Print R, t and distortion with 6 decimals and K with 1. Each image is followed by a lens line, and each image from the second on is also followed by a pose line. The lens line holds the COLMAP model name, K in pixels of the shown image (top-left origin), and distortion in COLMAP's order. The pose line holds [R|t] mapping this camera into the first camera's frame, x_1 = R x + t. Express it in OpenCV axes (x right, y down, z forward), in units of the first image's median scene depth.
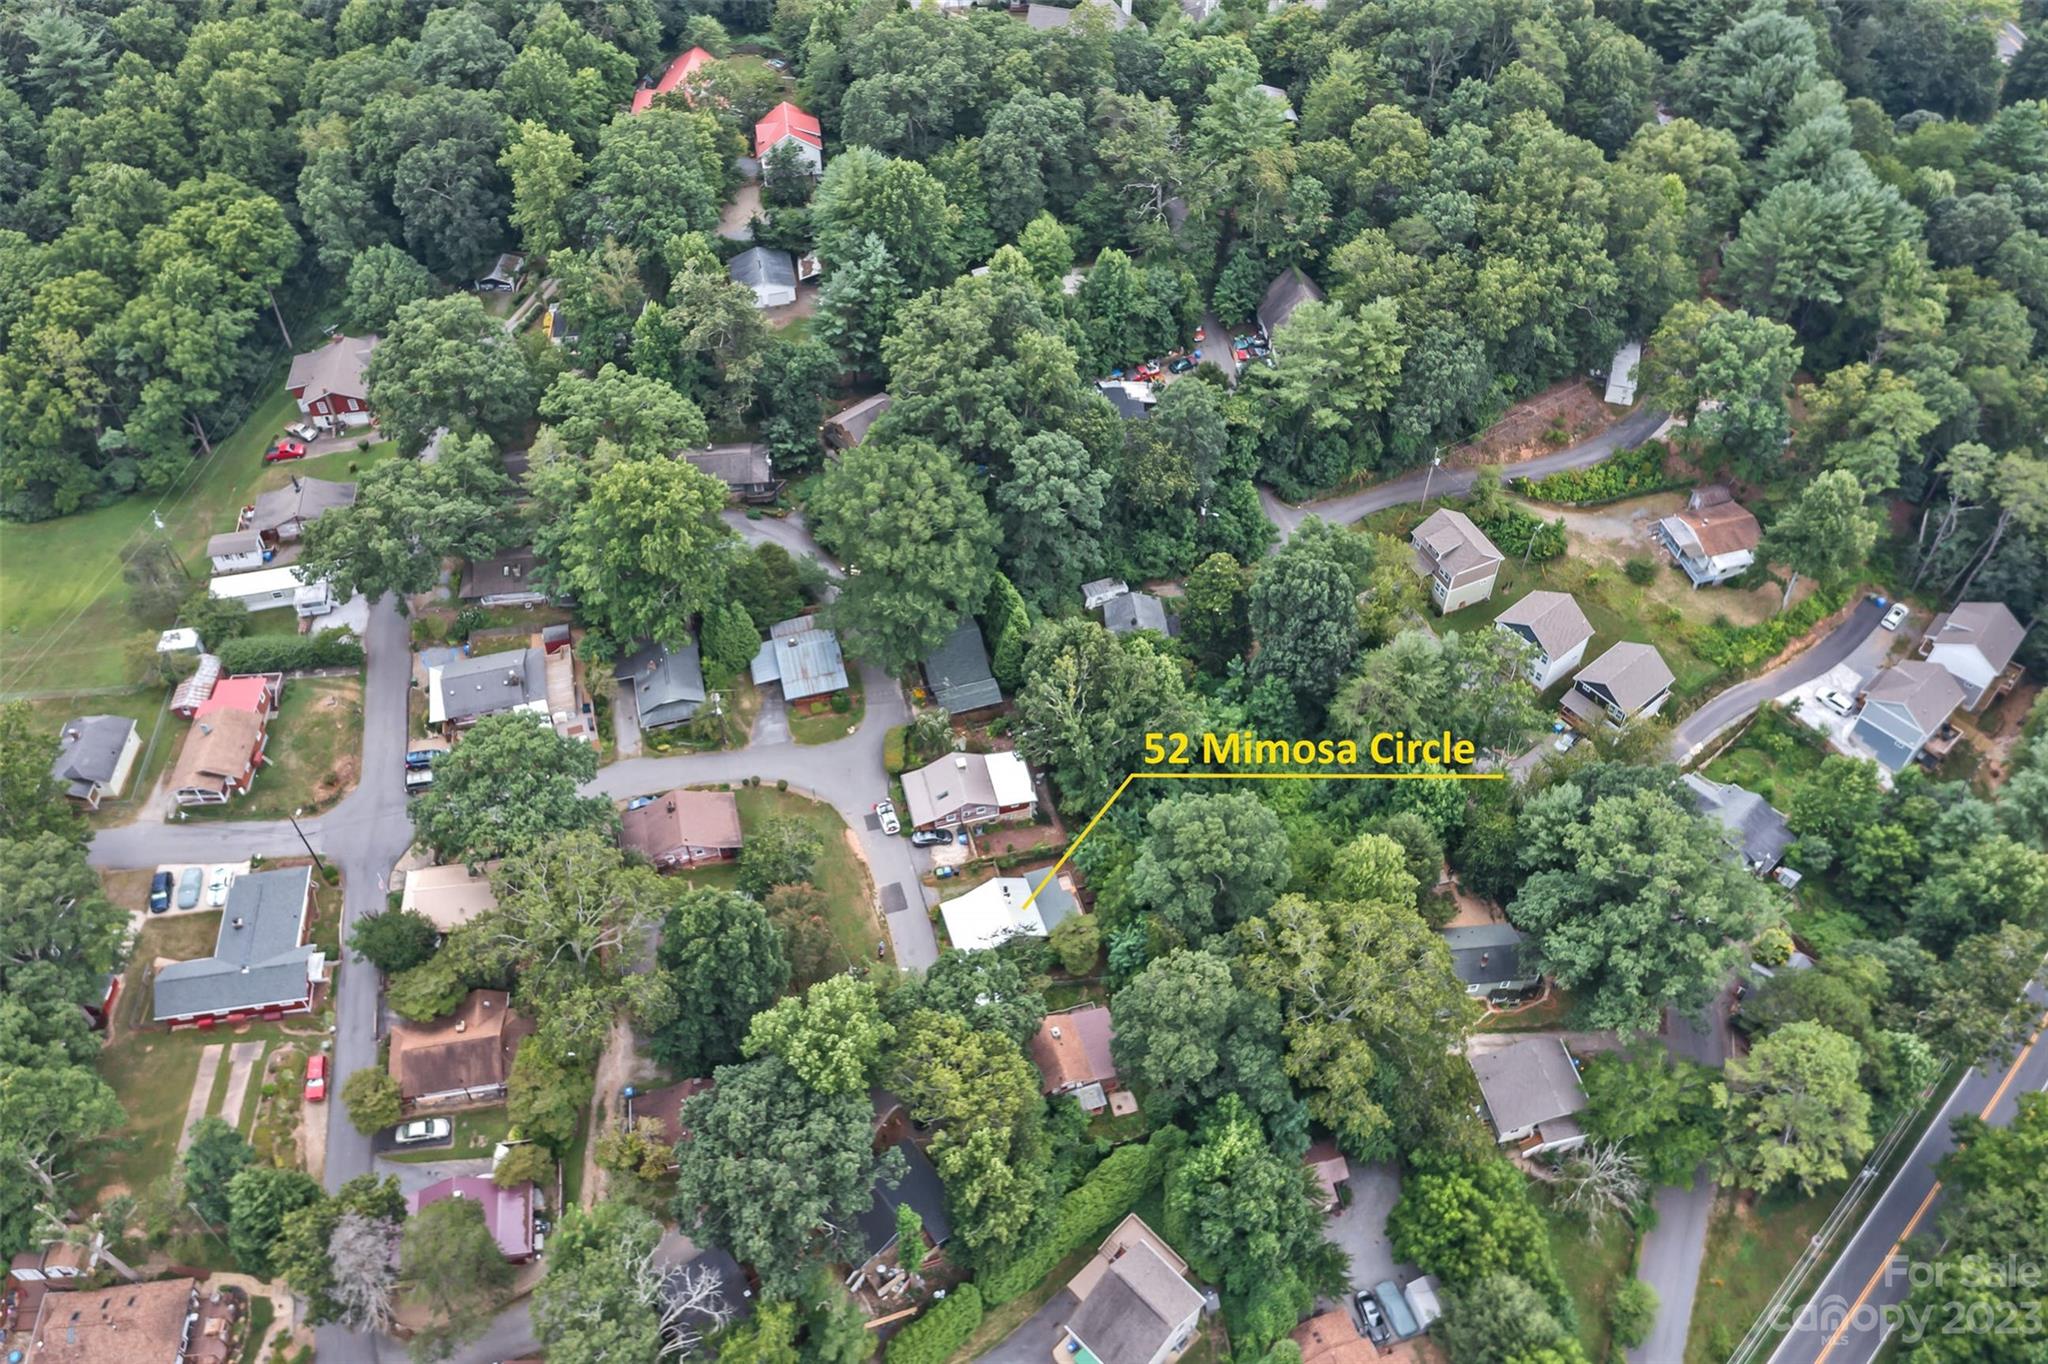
lens RADIAL K [[1683.1, 0, 1013.2], [0, 1683.1, 677.9], [0, 0, 1]] dist [-0.003068, -0.014597]
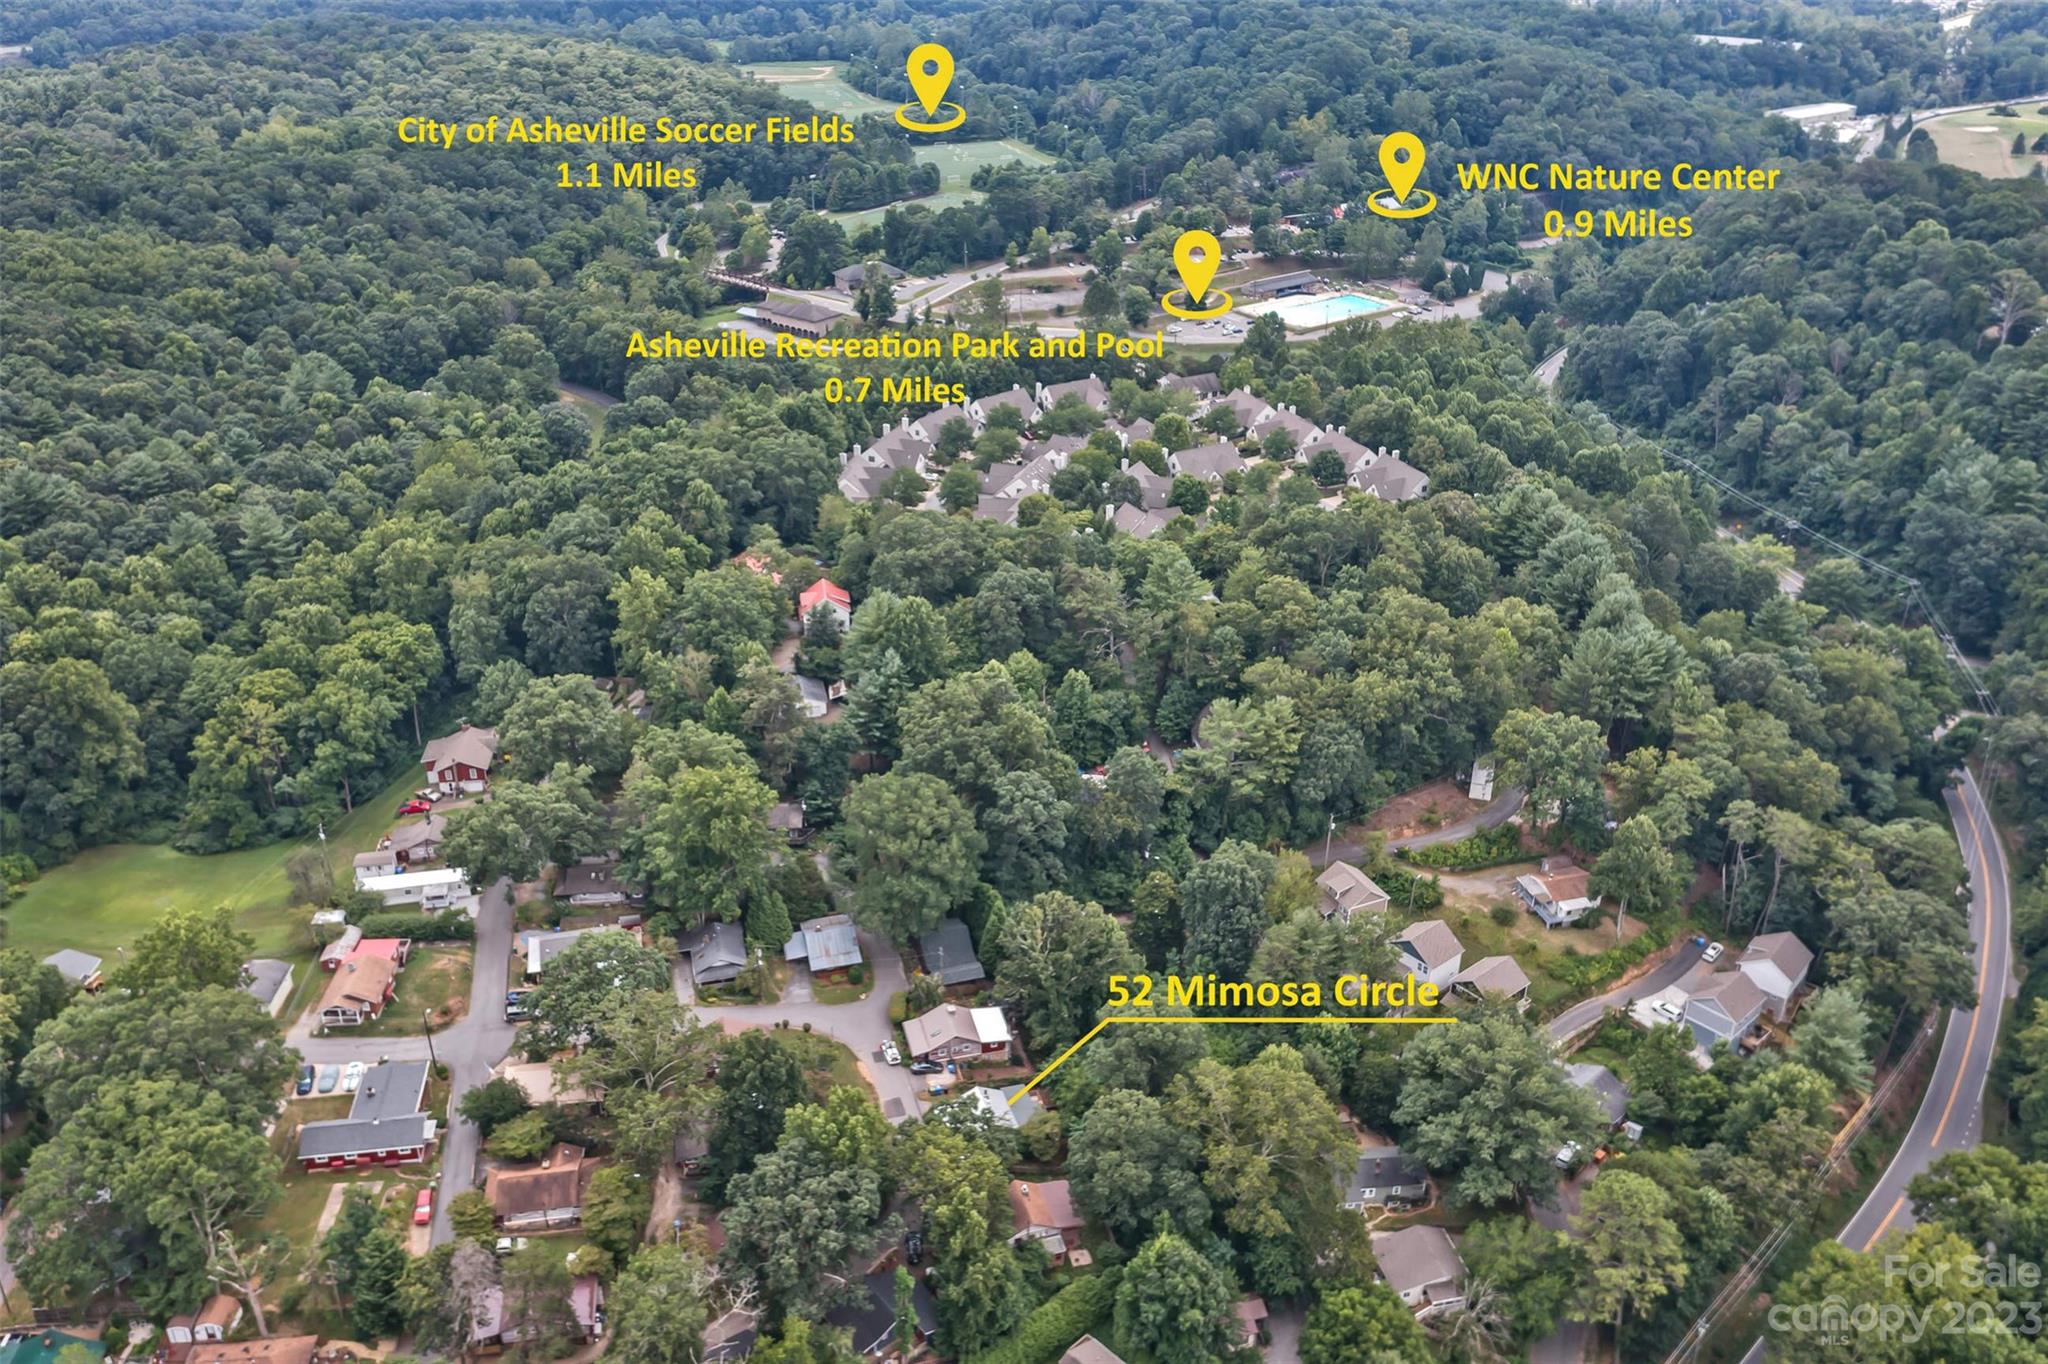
lens RADIAL K [[1683.1, 0, 1034.5], [0, 1683.1, 684.8], [0, 0, 1]] dist [-0.003068, -0.014597]
pose [[0.999786, 0.010104, 0.018047, 0.005565], [-0.002890, 0.932237, -0.361837, 0.261893], [-0.020480, 0.361708, 0.932067, -0.237489]]
